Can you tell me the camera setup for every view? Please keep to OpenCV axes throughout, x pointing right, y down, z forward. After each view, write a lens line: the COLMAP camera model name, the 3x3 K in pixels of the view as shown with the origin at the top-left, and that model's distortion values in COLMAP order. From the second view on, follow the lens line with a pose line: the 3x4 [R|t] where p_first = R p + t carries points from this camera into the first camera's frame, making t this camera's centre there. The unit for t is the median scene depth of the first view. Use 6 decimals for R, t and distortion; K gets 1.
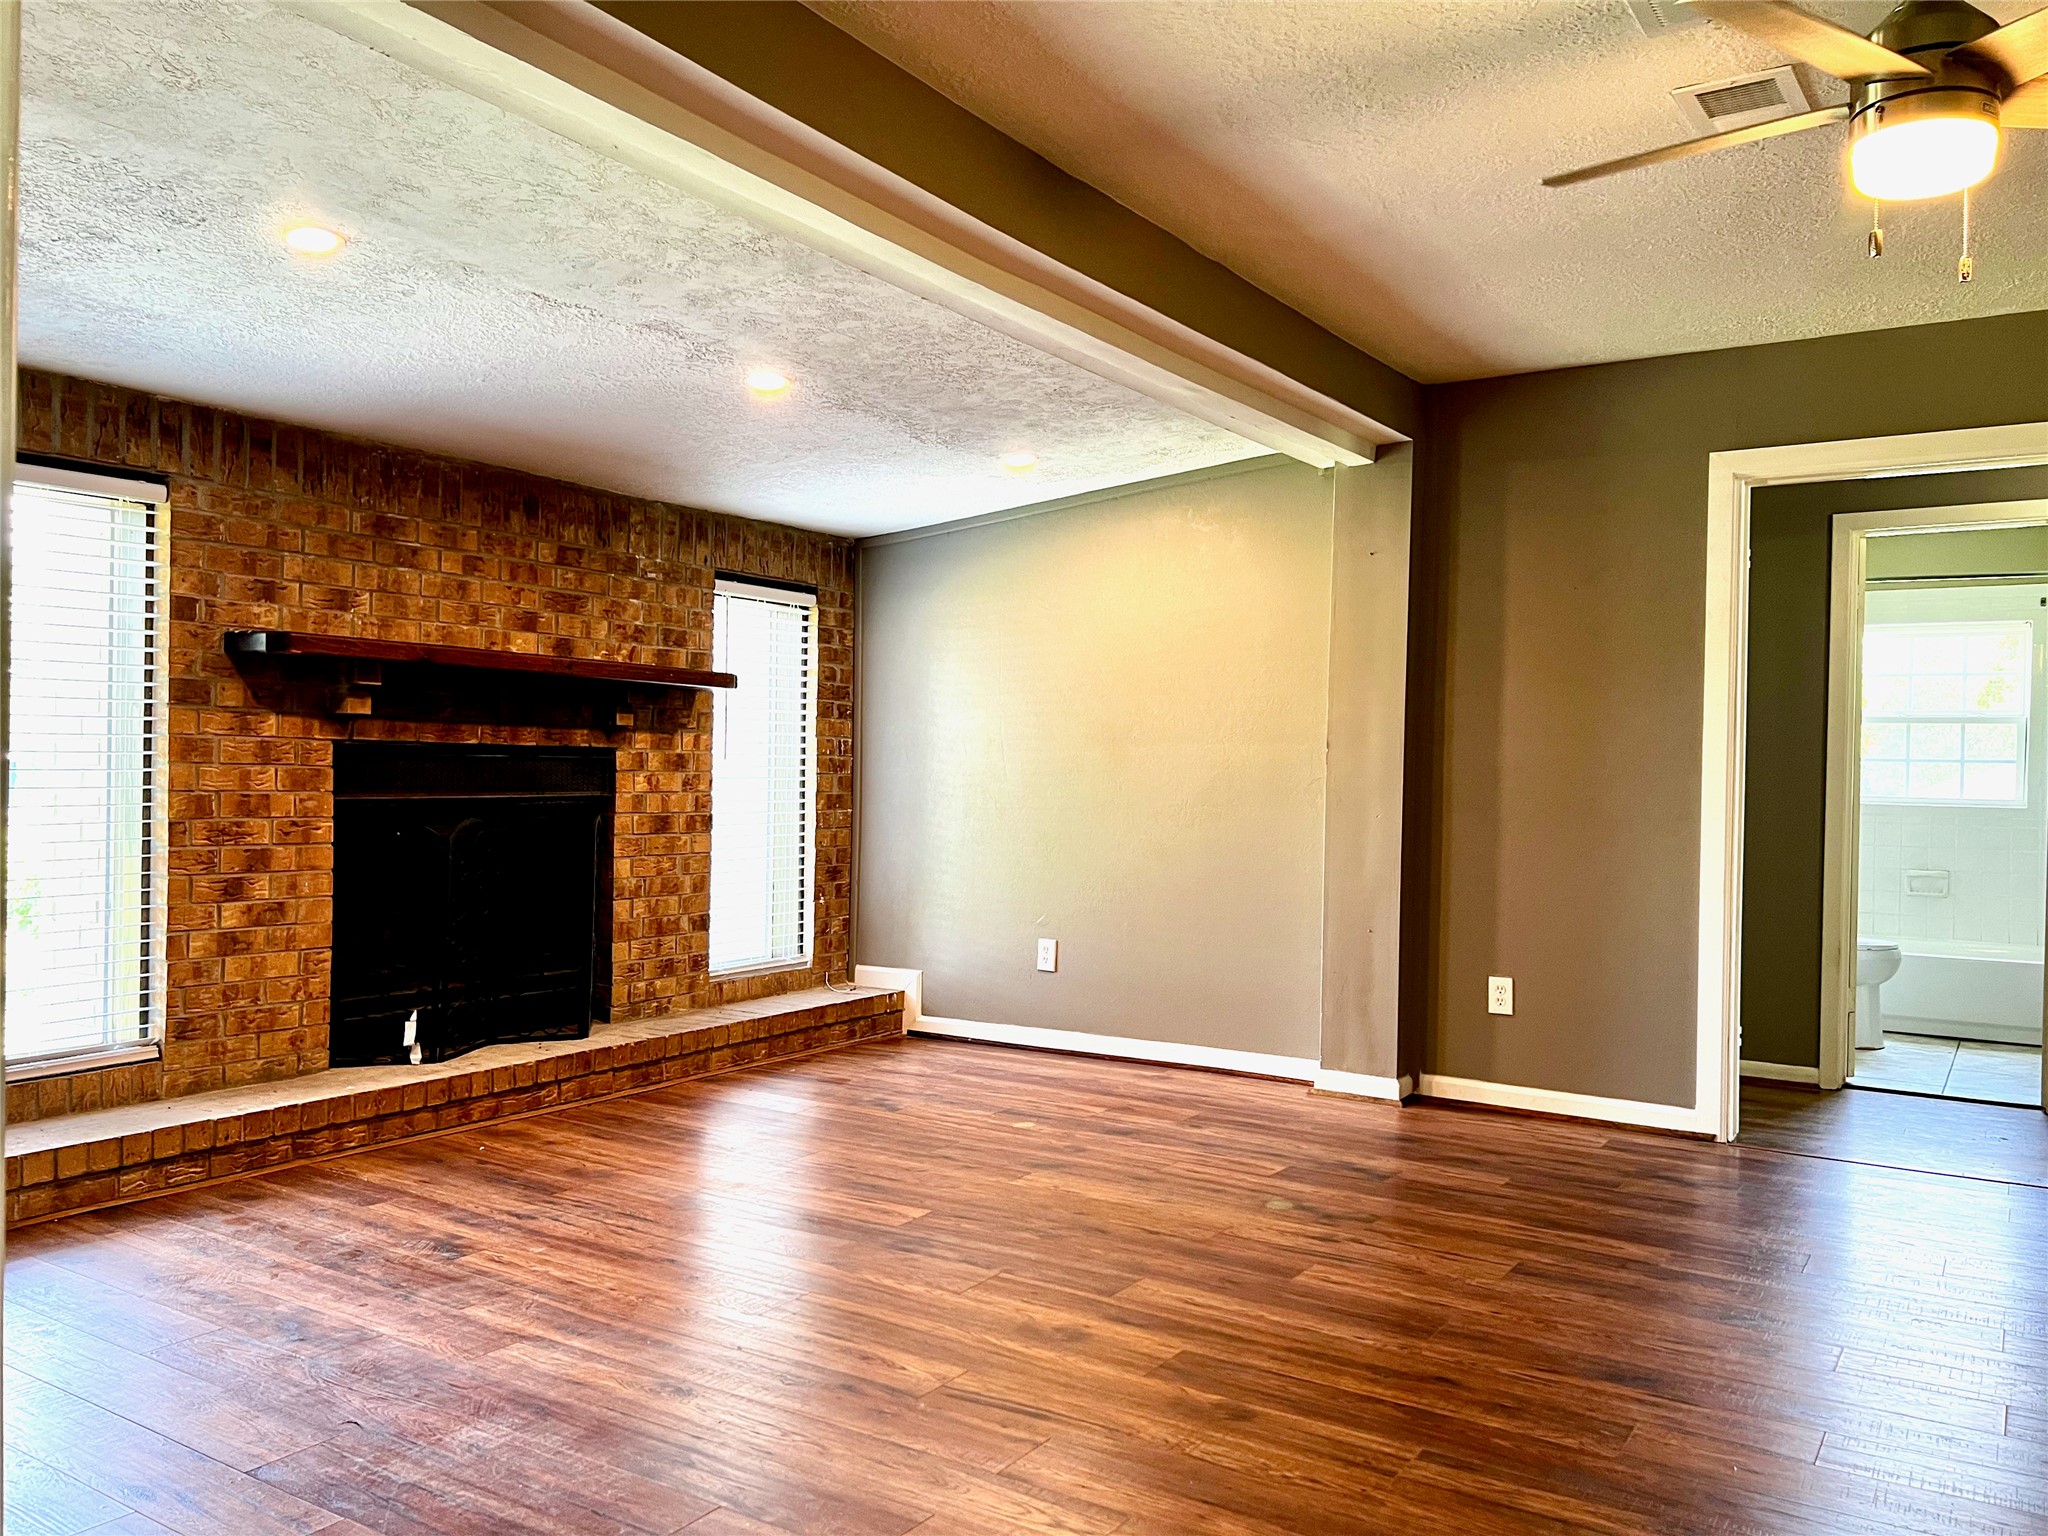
lens RADIAL K [[1533.5, 0, 1013.5], [0, 1533.5, 768.3], [0, 0, 1]] dist [0.069636, -0.081274]
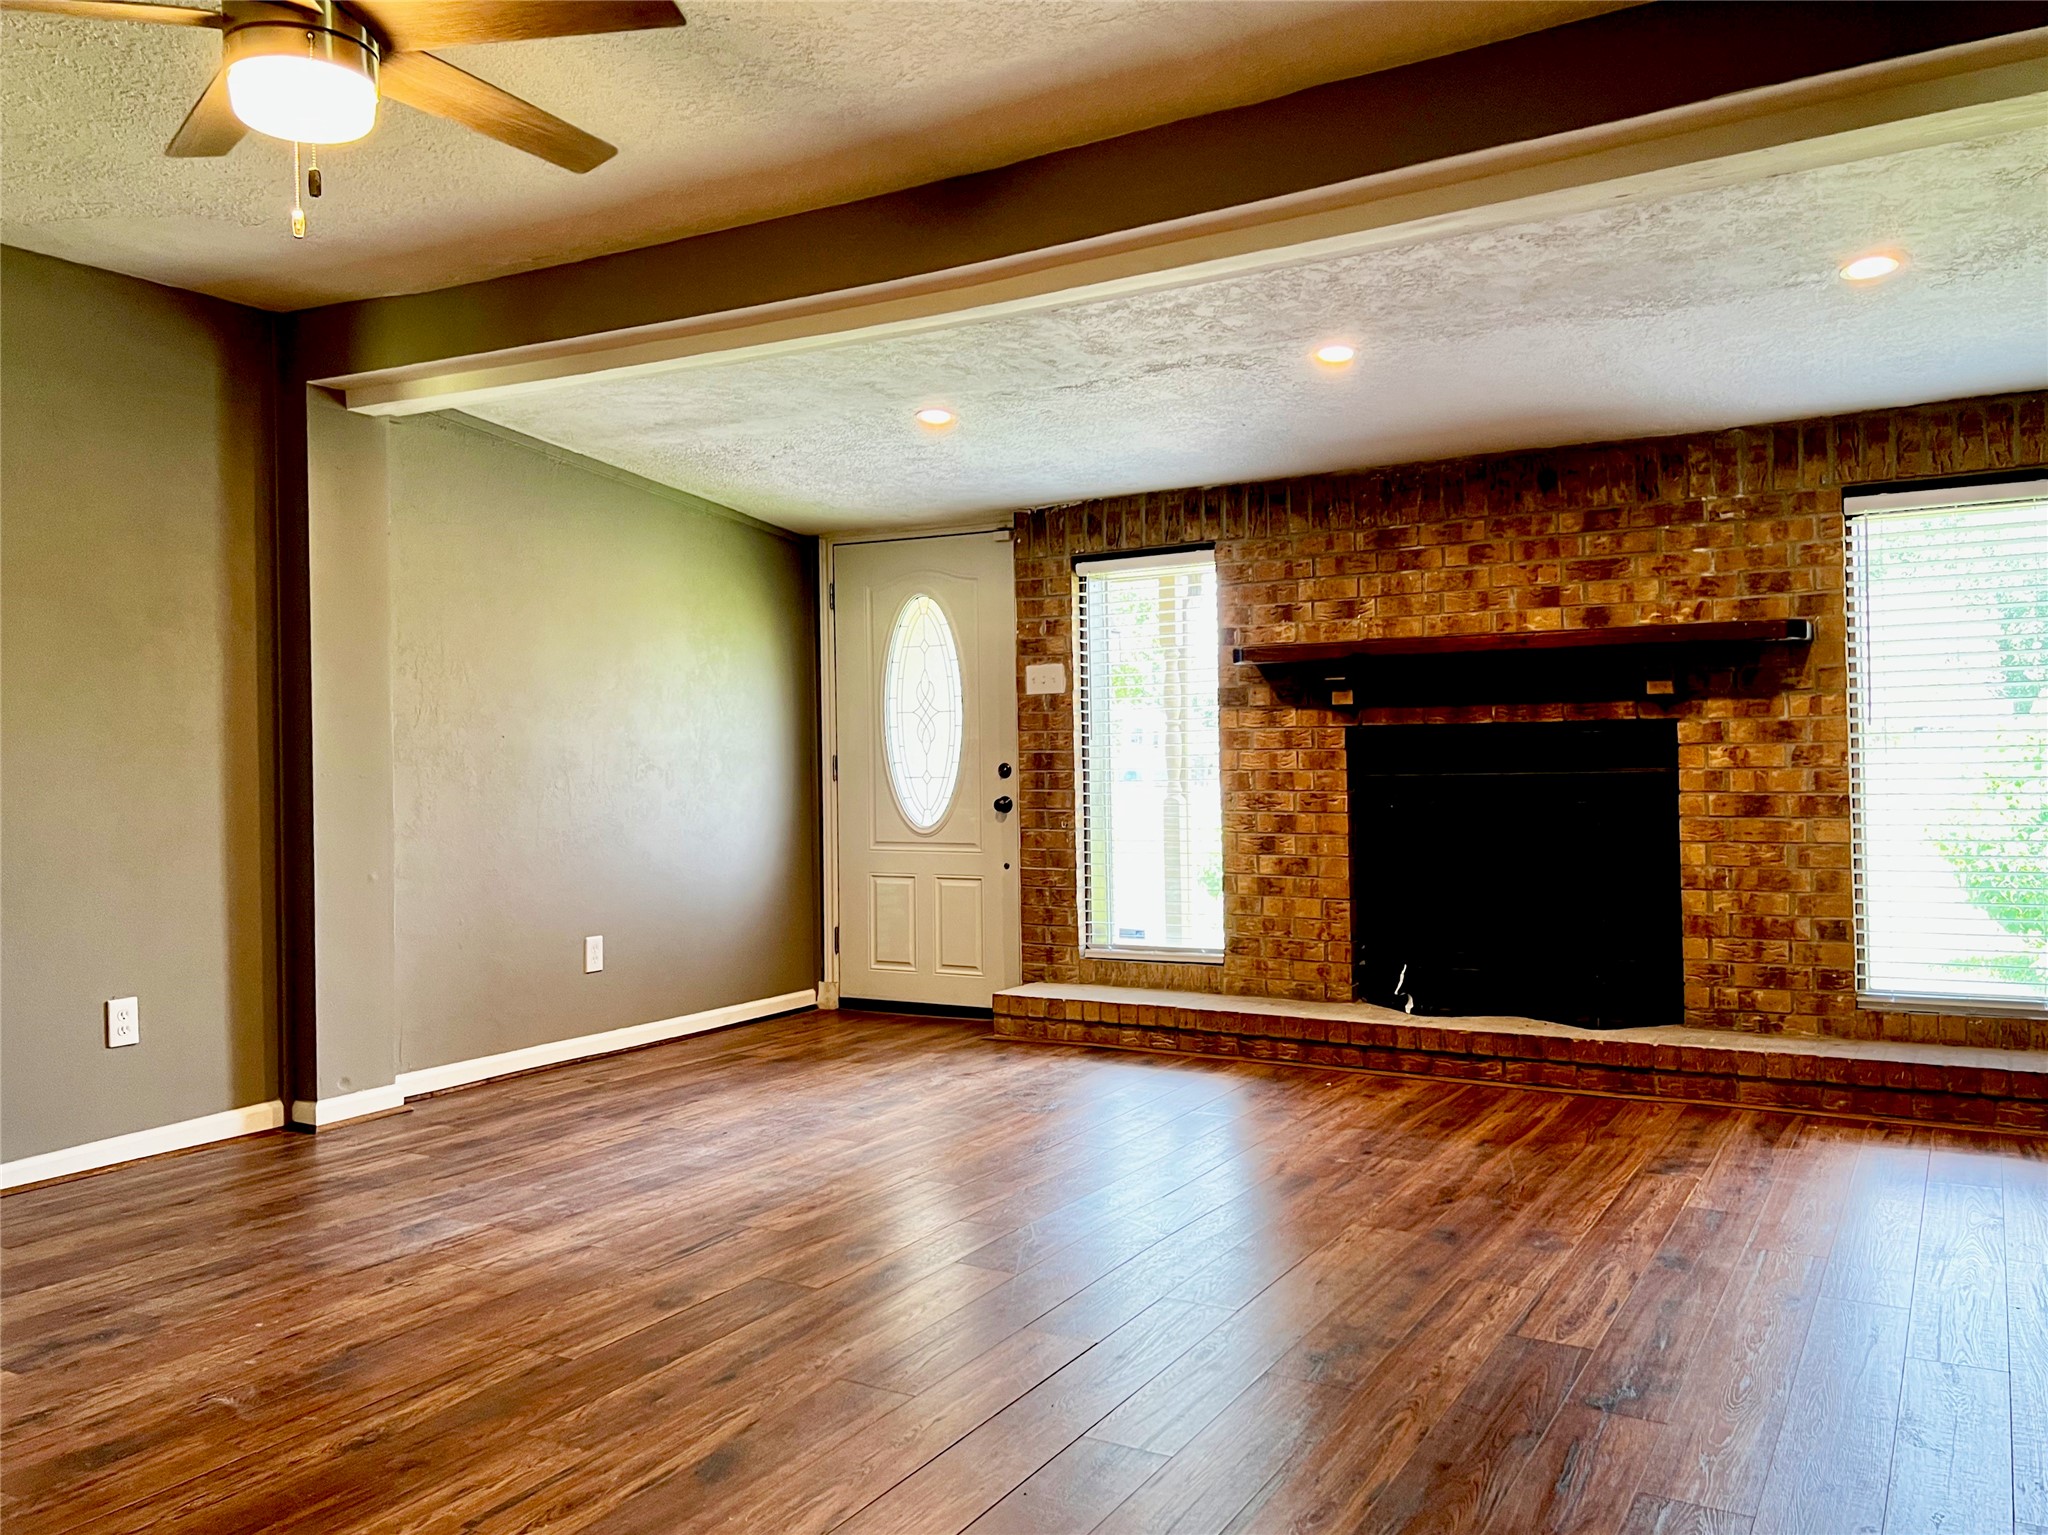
lens RADIAL K [[1591.5, 0, 1022.5], [0, 1591.5, 732.4], [0, 0, 1]] dist [0.043934, -0.007578]
pose [[0.053314, -0.027543, -0.998198, 0.793556], [0.021764, 0.999414, -0.026414, 0.013494], [0.998341, -0.020316, 0.053882, 0.695131]]
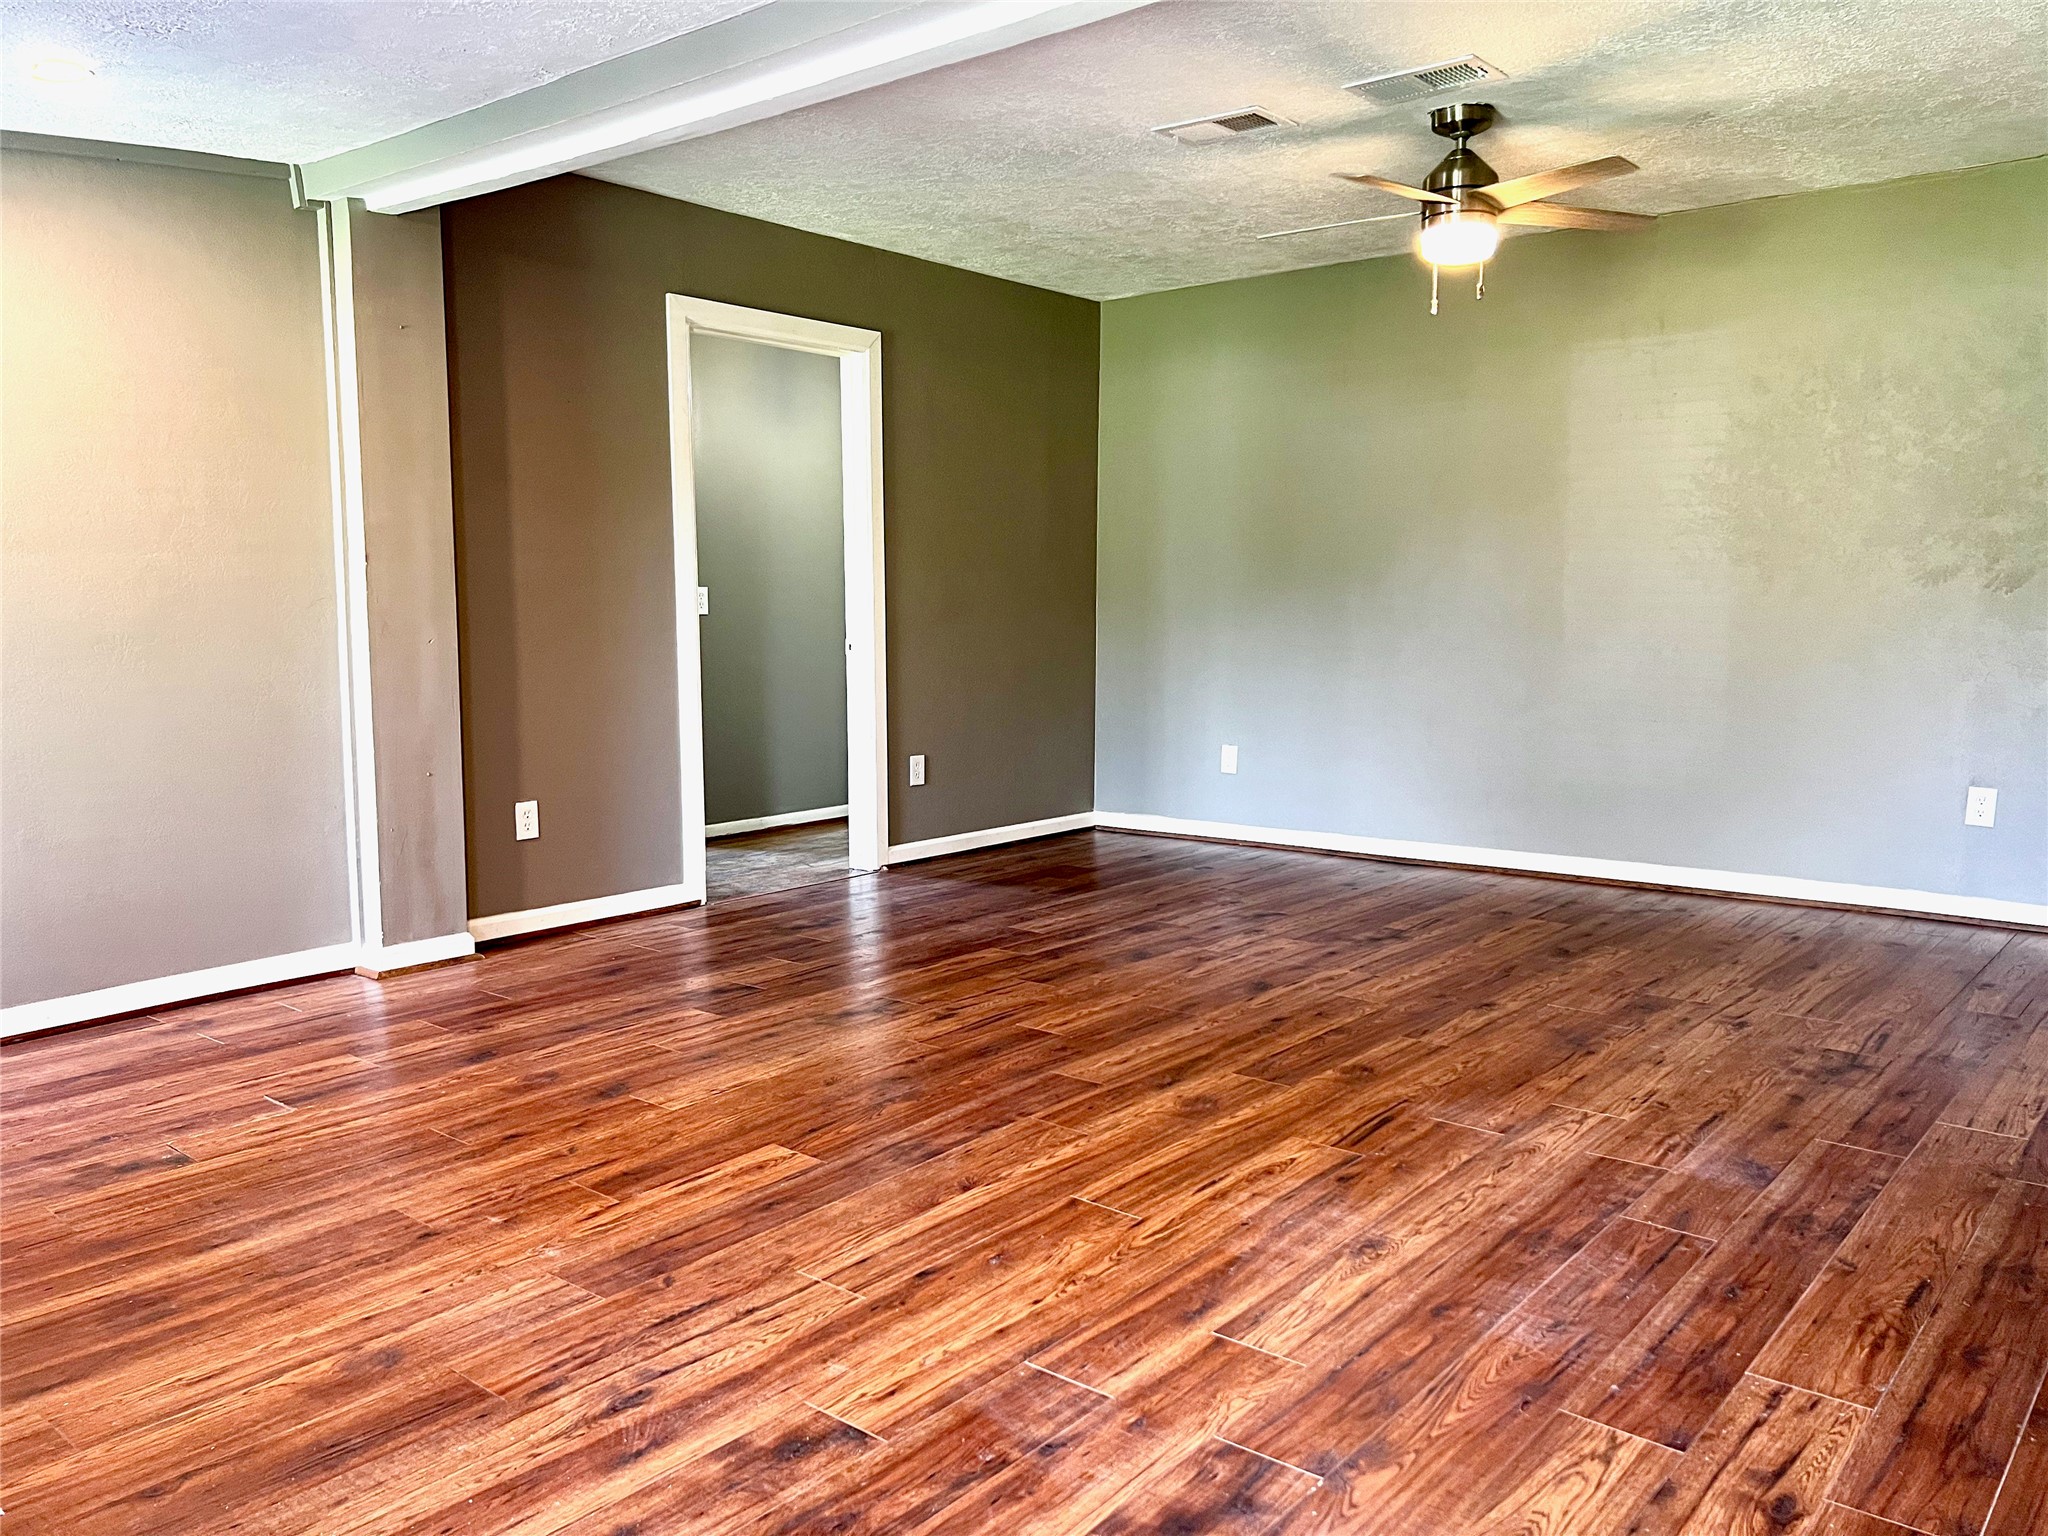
lens RADIAL K [[1533.5, 0, 1013.5], [0, 1533.5, 768.3], [0, 0, 1]] dist [0.069636, -0.081274]
pose [[0.124222, -0.127251, 0.984061, -0.677197], [0.005513, 0.991816, 0.127558, -0.008746], [-0.992239, -0.010421, 0.123907, 0.651756]]
